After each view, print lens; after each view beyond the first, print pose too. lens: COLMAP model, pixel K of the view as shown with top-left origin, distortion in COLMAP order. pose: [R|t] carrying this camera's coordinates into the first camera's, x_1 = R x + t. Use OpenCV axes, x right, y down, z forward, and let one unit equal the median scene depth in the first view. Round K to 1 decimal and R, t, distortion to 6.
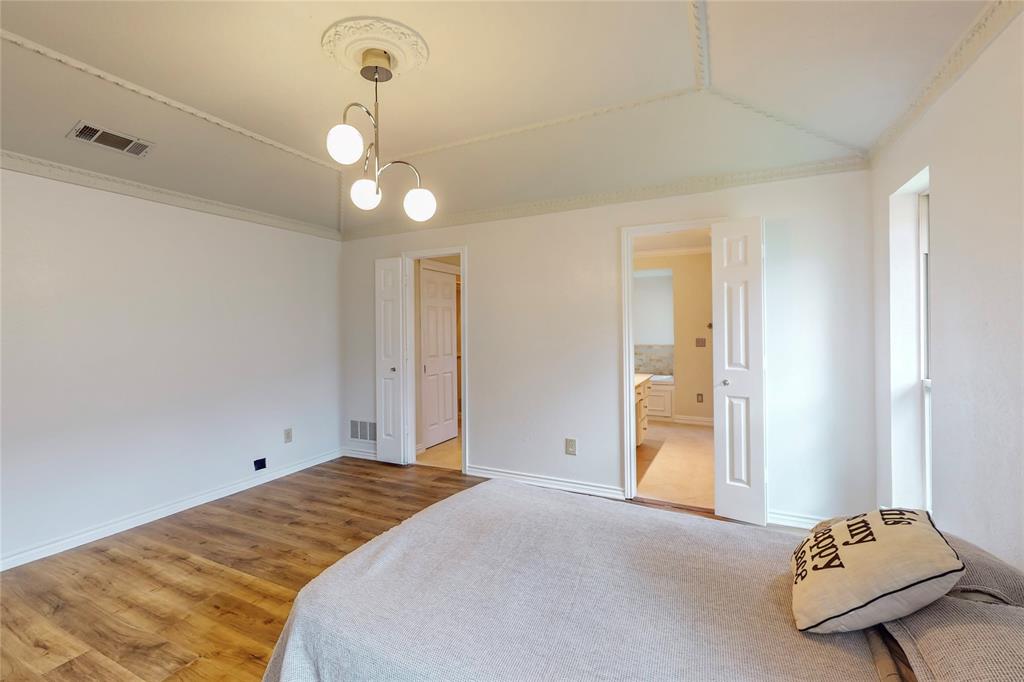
lens RADIAL K [[473.3, 0, 486.7], [0, 473.3, 334.6], [0, 0, 1]] dist [0.003451, 0.000168]
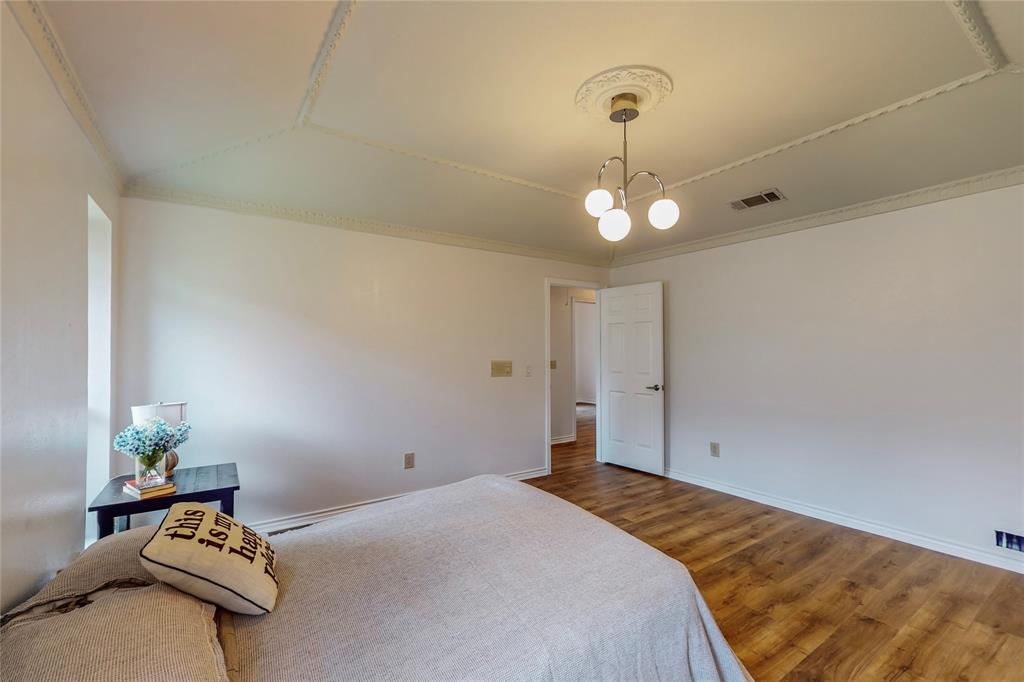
lens RADIAL K [[434.1, 0, 512.9], [0, 434.1, 345.9], [0, 0, 1]] dist [0.001527, 0.000900]
pose [[-0.483314, -0.003699, -0.875439, 0.549551], [0.004056, 0.999971, -0.006464, -0.011731], [0.875438, -0.006675, -0.483285, 0.869521]]
